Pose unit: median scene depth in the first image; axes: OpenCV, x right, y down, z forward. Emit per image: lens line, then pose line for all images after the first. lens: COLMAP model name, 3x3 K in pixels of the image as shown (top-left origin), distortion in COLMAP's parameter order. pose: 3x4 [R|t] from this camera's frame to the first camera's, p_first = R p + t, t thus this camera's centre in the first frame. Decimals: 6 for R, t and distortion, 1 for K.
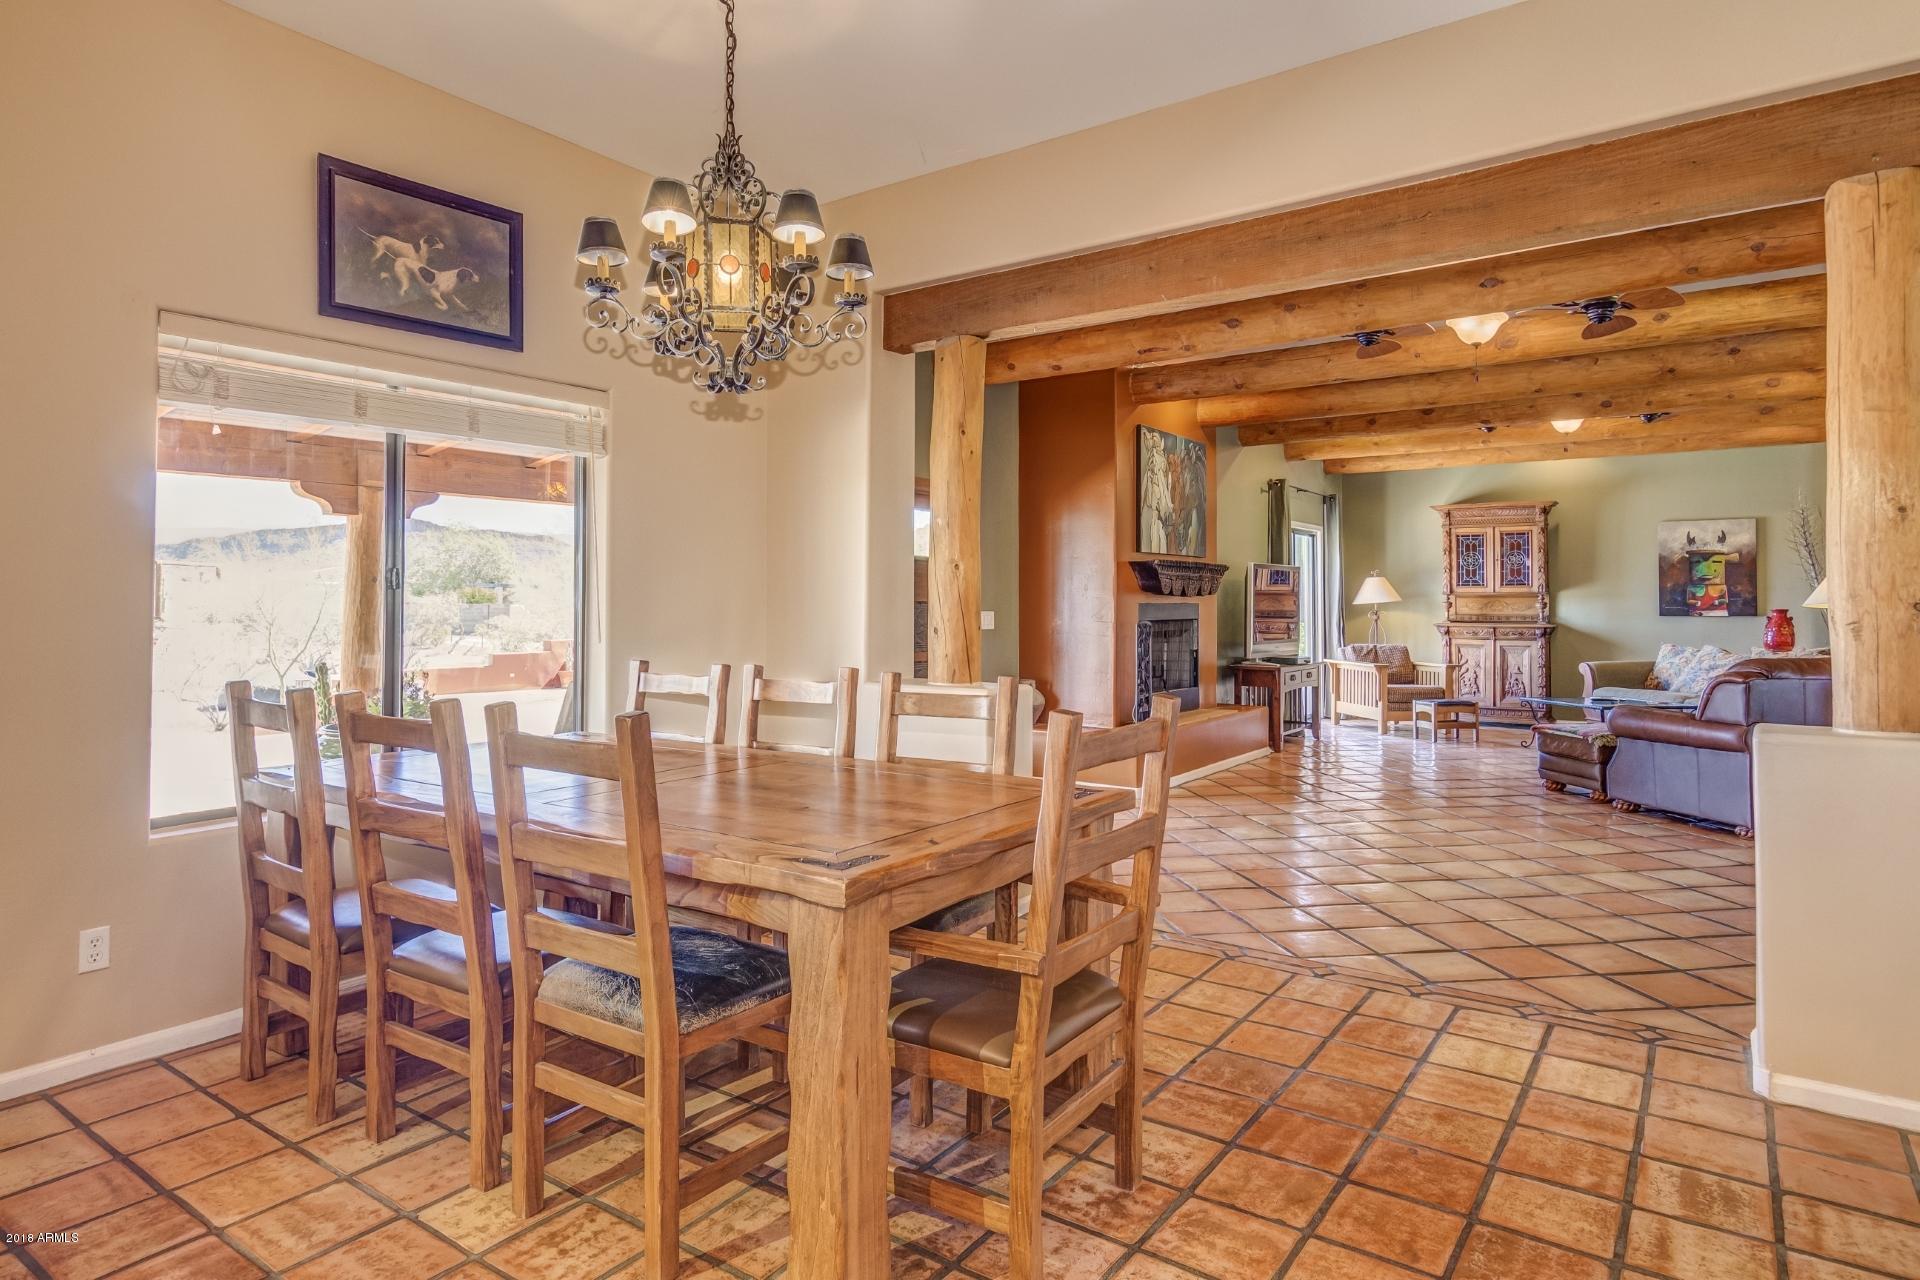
lens RADIAL K [[1100.1, 0, 919.6], [0, 1100.1, 581.0], [0, 0, 1]] dist [-0.001441, -0.004245]
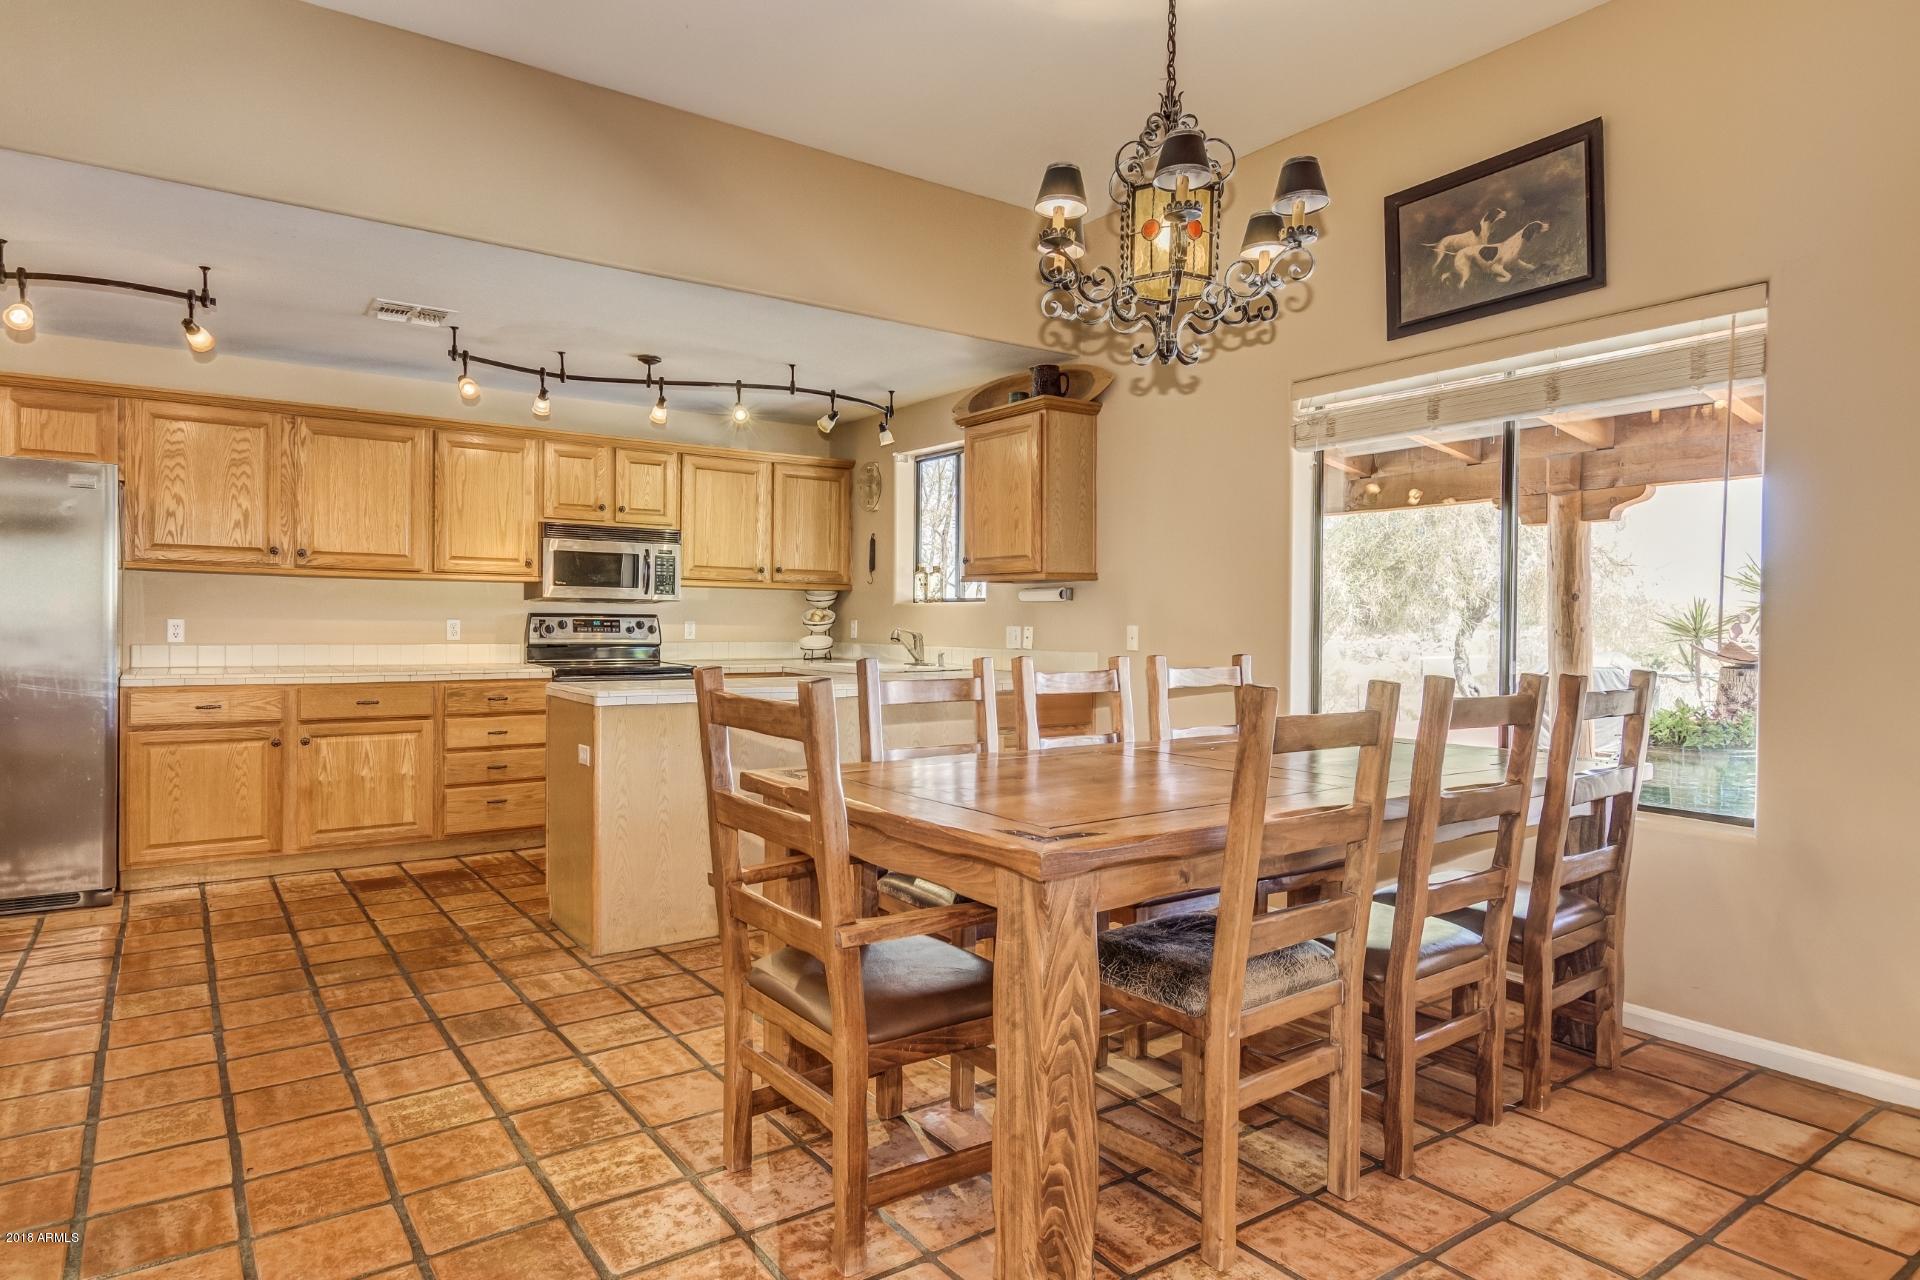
lens RADIAL K [[1100.1, 0, 952.5], [0, 1100.1, 639.8], [0, 0, 1]] dist [-0.001441, -0.004245]
pose [[-0.321132, 0.008911, -0.946993, 0.218307], [0.004827, 0.999958, 0.007773, 0.017063], [0.947022, -0.002075, -0.321161, 0.310787]]
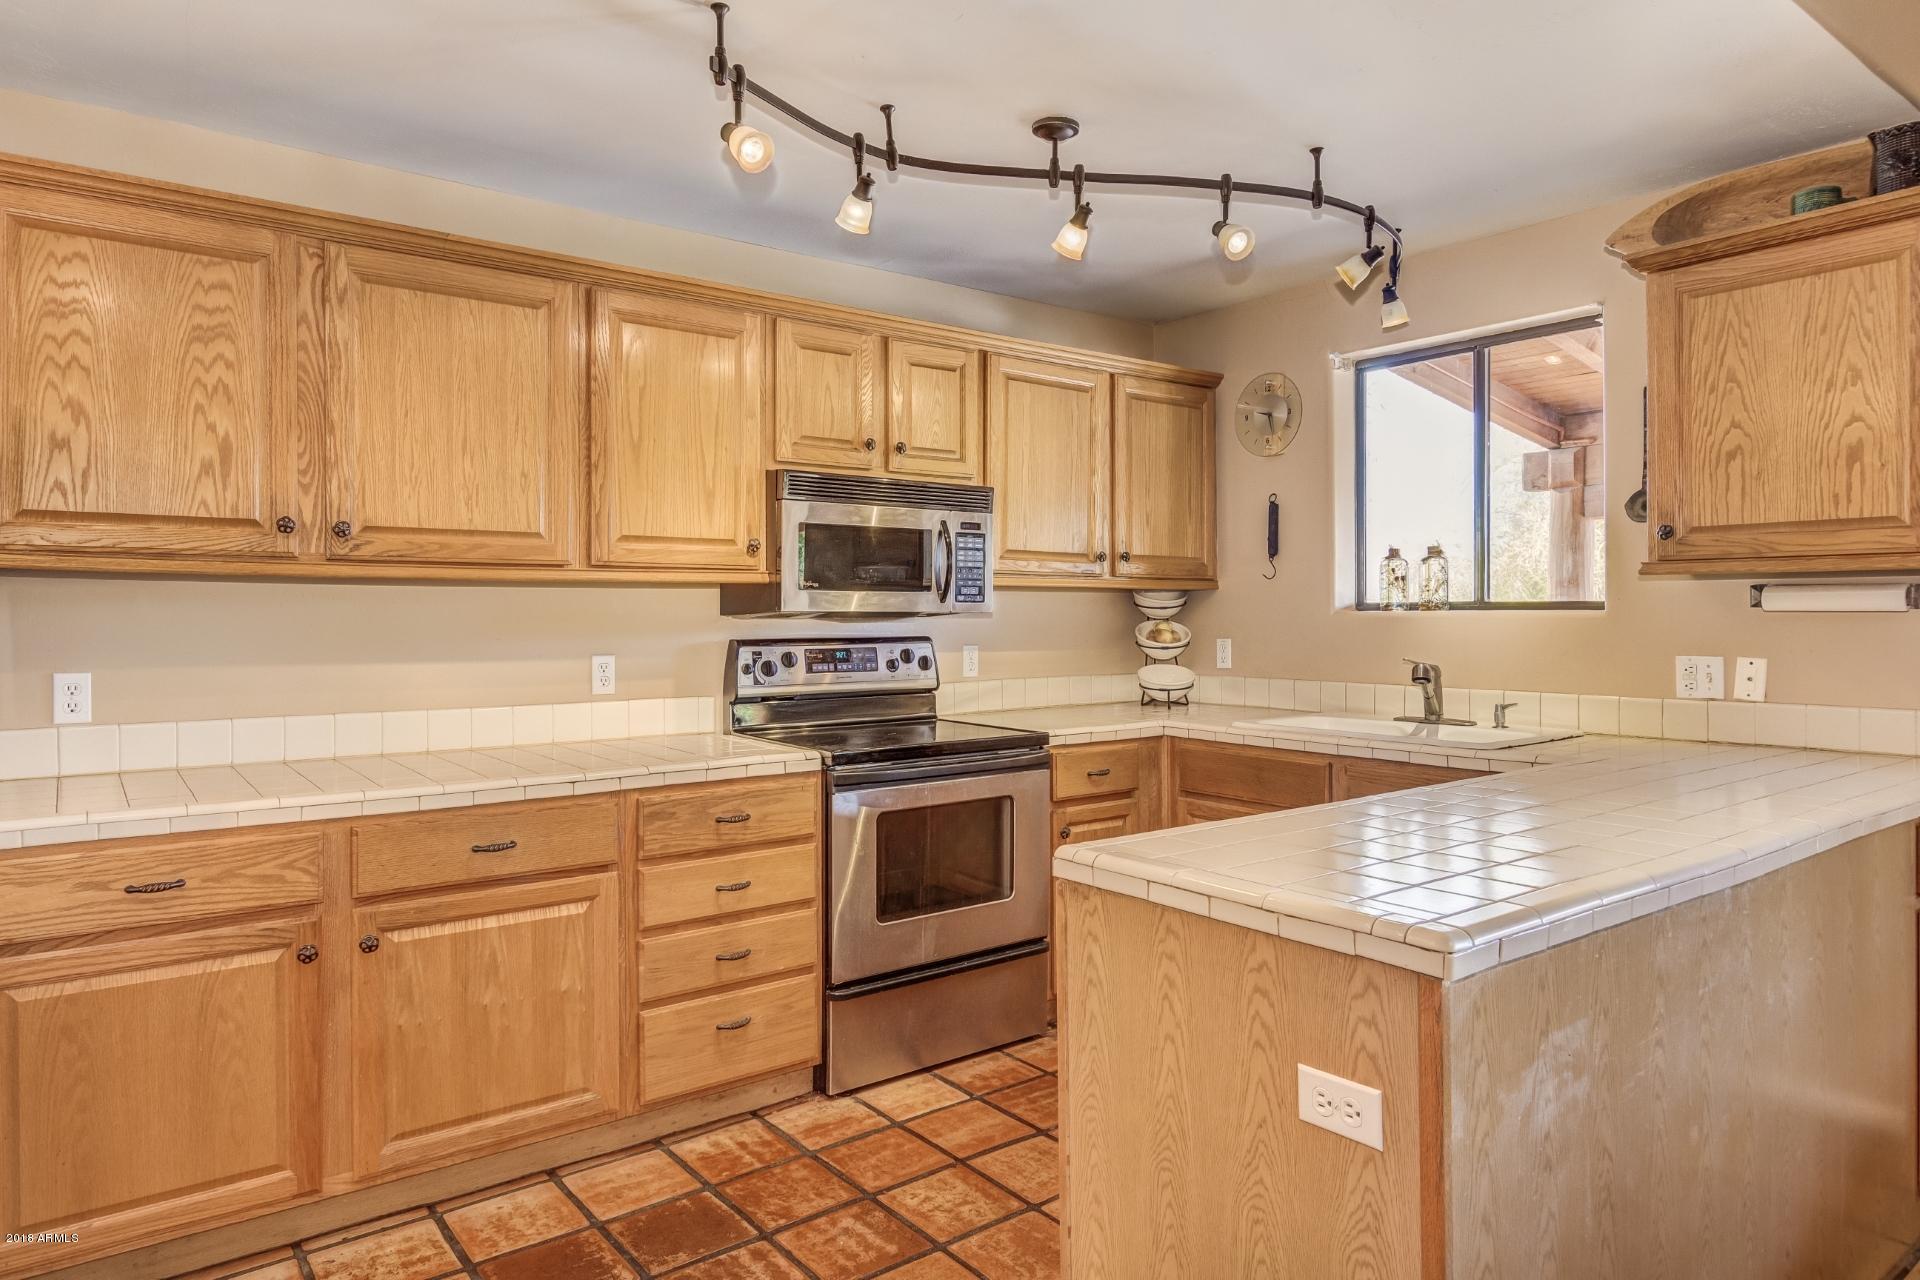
lens RADIAL K [[1171.2, 0, 955.4], [0, 1171.2, 628.6], [0, 0, 1]] dist [-0.015785, 0.000518]
pose [[-0.281358, 0.010289, -0.959548, 0.038032], [0.018783, 0.999810, 0.005213, 0.001963], [0.959419, -0.016556, -0.281498, 0.059243]]
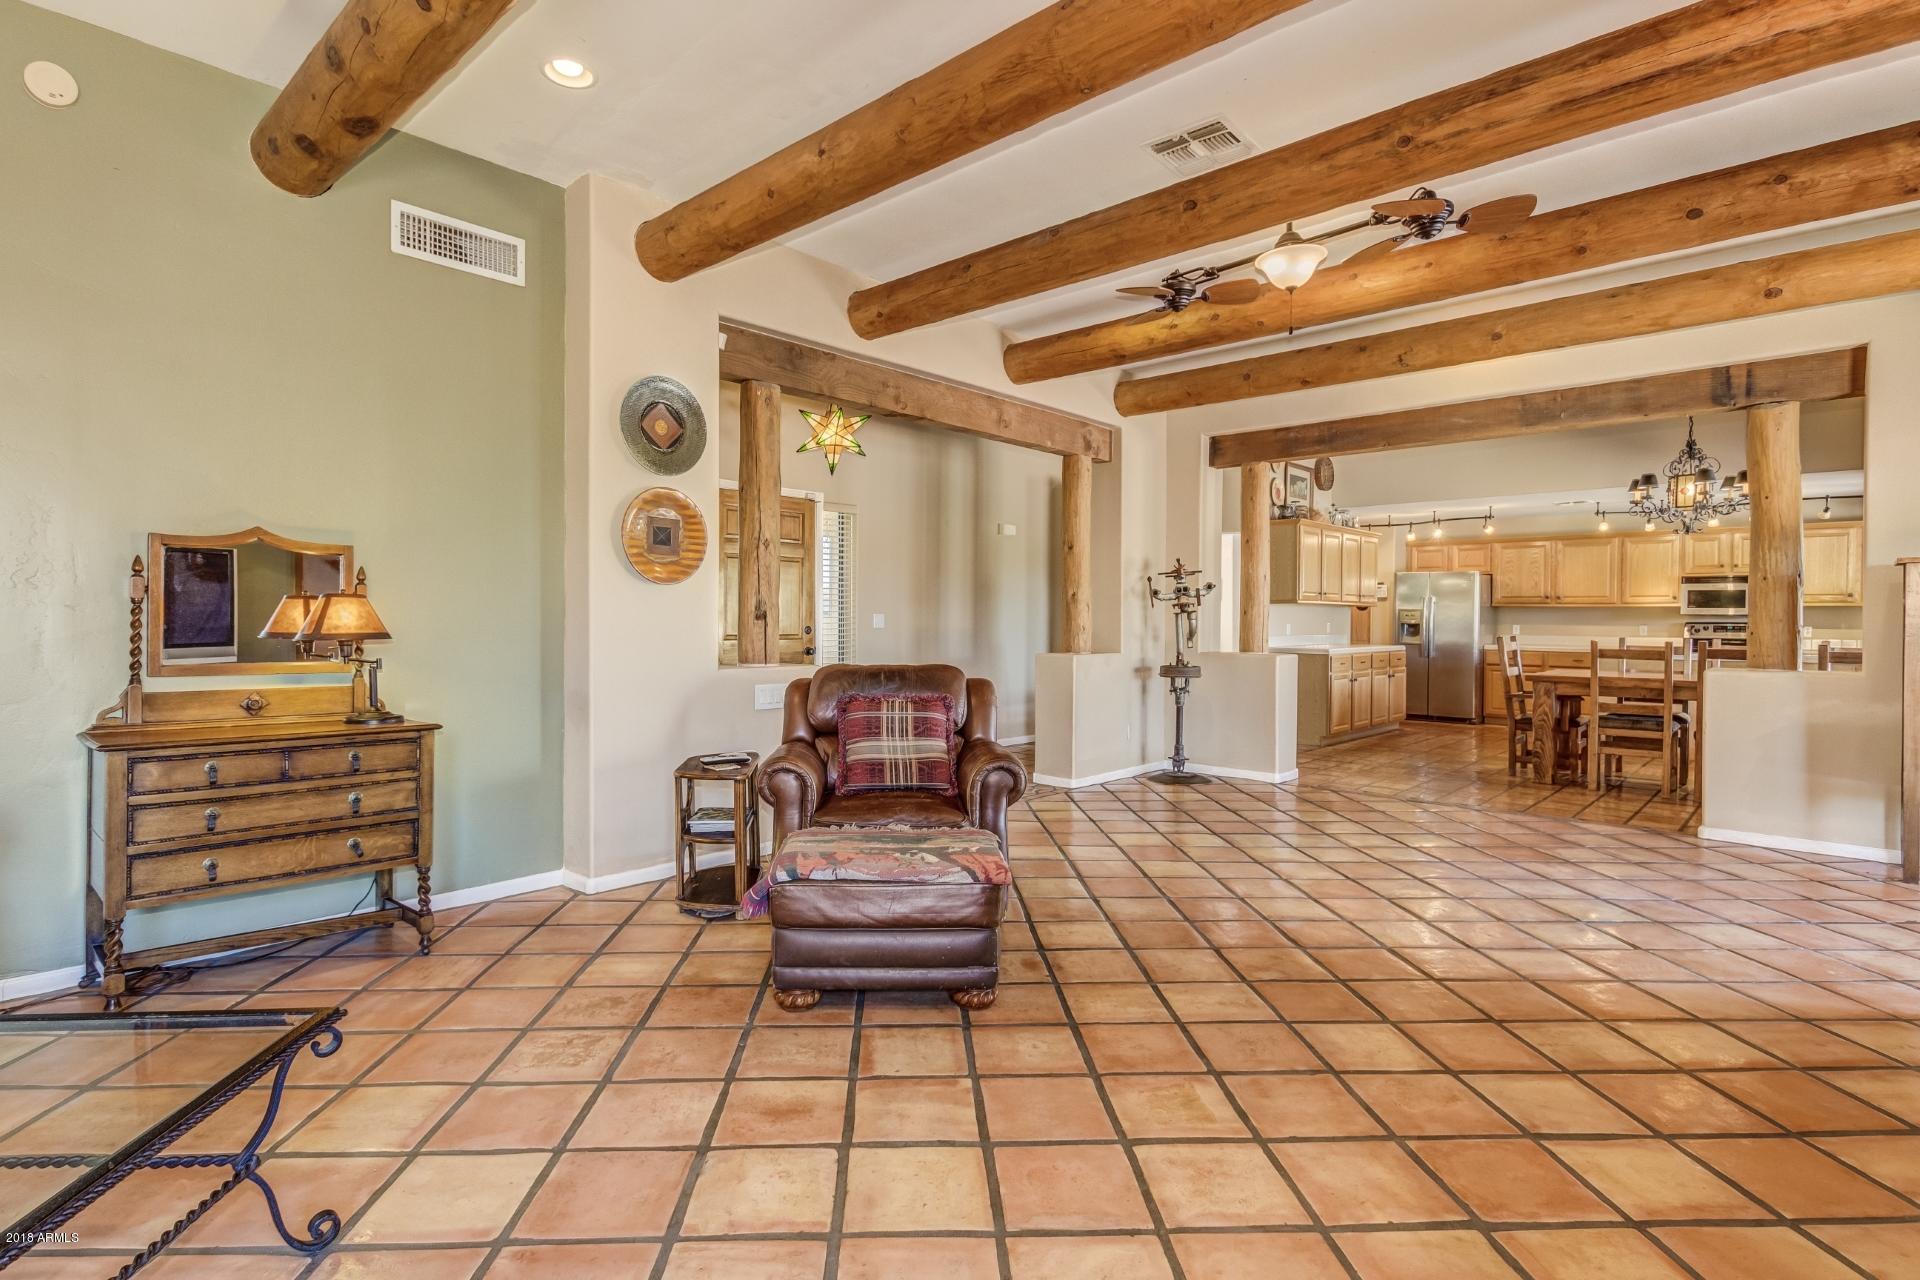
lens RADIAL K [[933.9, 0, 943.7], [0, 933.9, 617.9], [0, 0, 1]] dist [0.009957, 0.001361]
pose [[-0.992772, -0.008723, 0.119698, 0.388574], [-0.010779, 0.999805, -0.016543, 0.026836], [-0.119530, -0.017713, -0.992673, 0.988963]]
